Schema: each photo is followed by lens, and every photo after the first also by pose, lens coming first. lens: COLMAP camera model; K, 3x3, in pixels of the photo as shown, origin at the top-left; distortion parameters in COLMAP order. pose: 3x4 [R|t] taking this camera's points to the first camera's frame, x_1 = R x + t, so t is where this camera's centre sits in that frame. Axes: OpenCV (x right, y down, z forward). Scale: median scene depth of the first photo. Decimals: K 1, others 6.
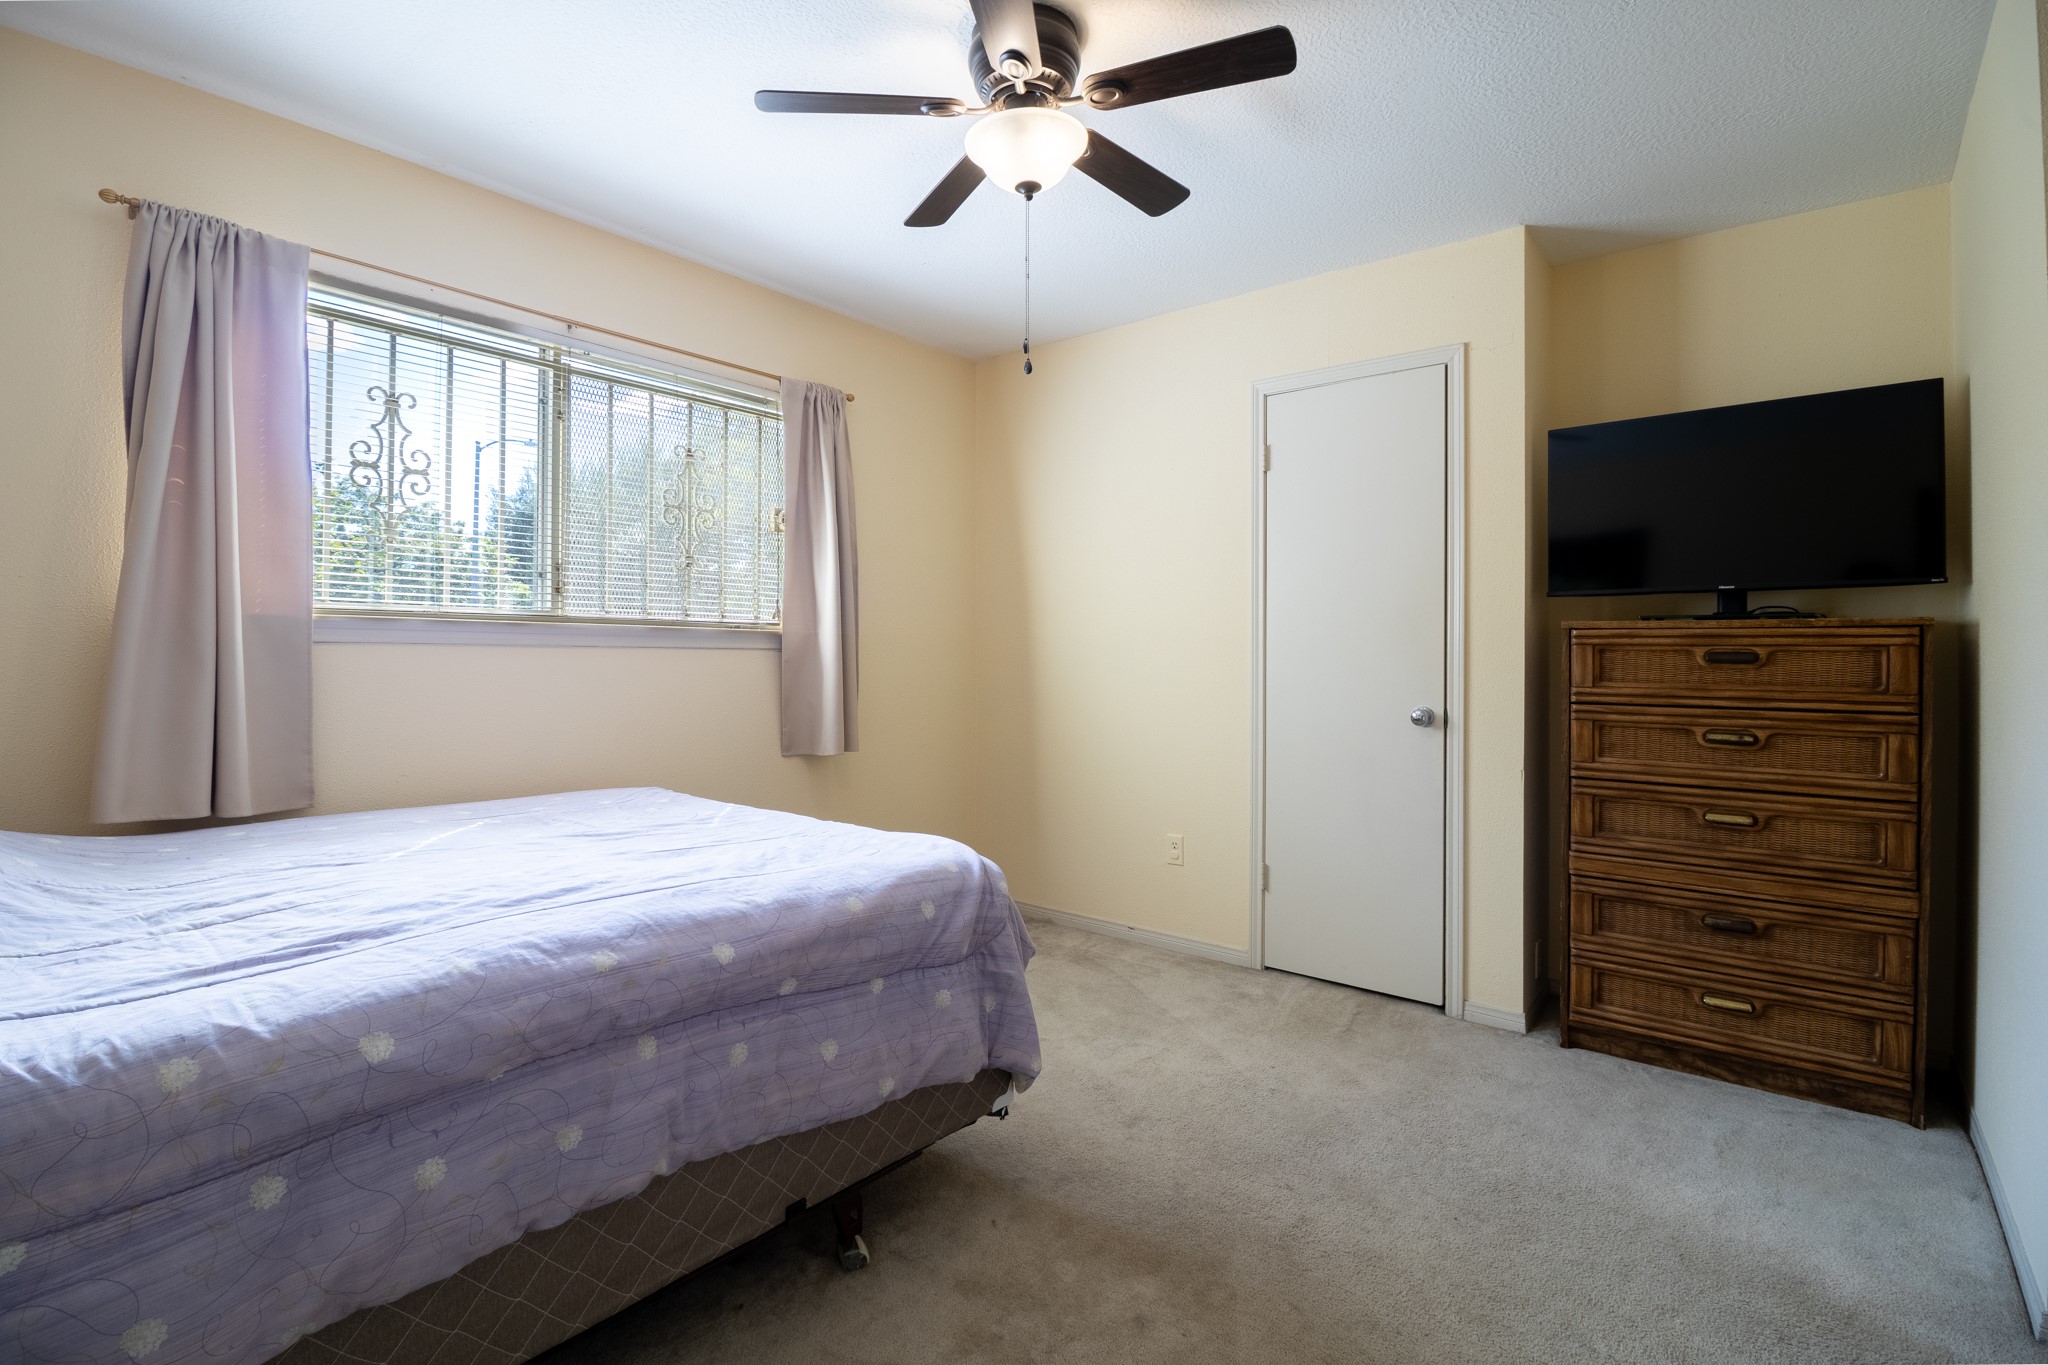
lens RADIAL K [[950.6, 0, 1021.2], [0, 950.6, 657.0], [0, 0, 1]] dist [0.001467, -0.015359]
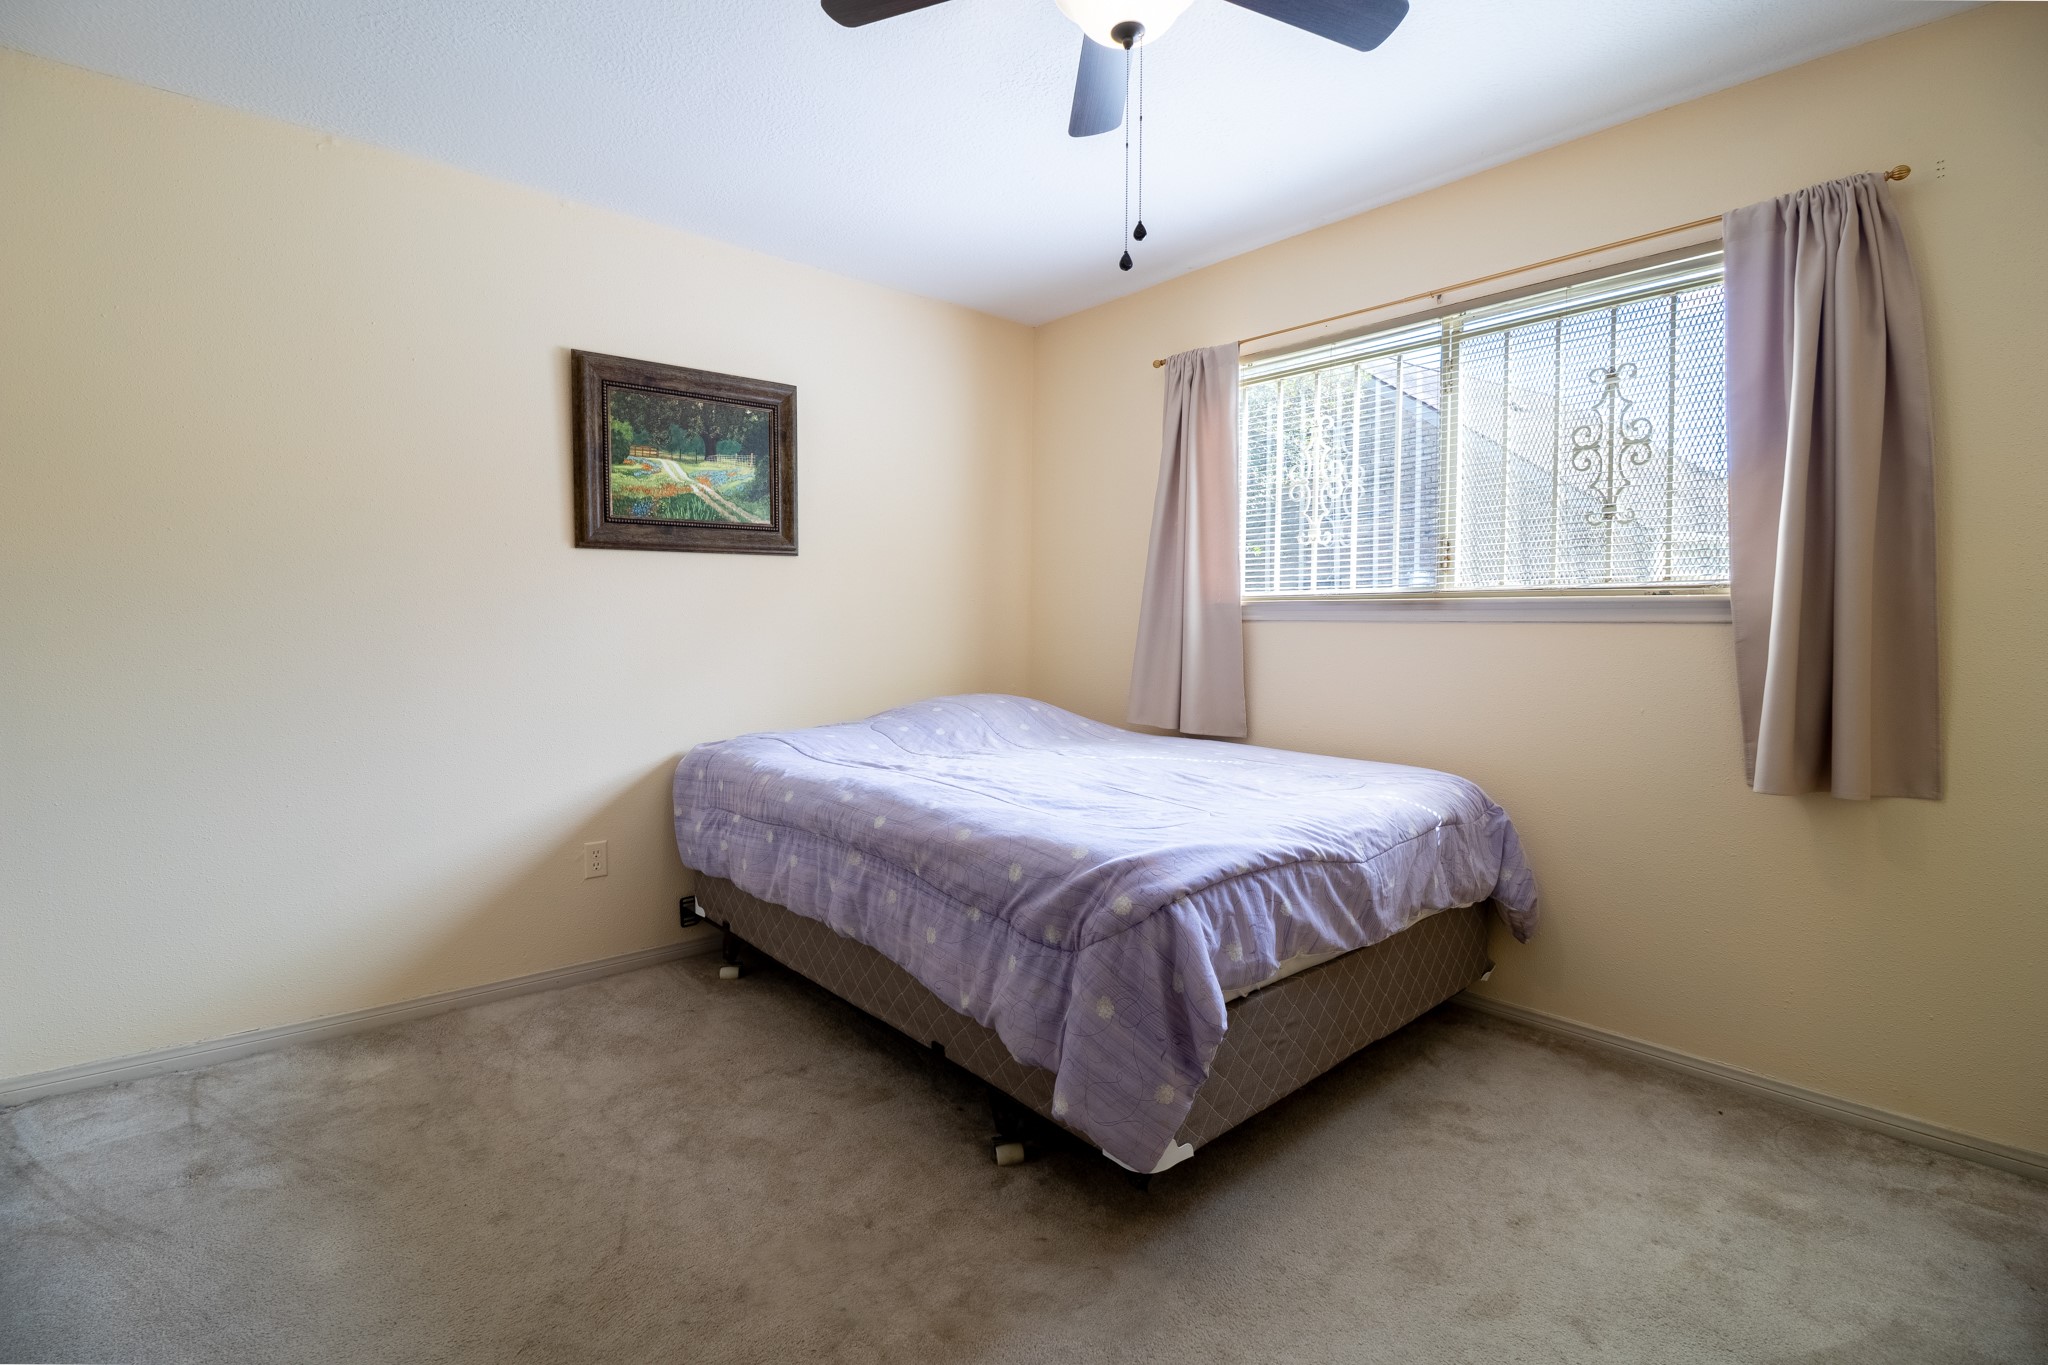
lens RADIAL K [[969.9, 0, 1023.1], [0, 969.9, 642.8], [0, 0, 1]] dist [0.000528, -0.000614]
pose [[-0.164419, 0.013112, -0.986303, 0.616689], [-0.008629, 0.999854, 0.014731, -0.000145], [0.986353, 0.010932, -0.164282, 0.774569]]
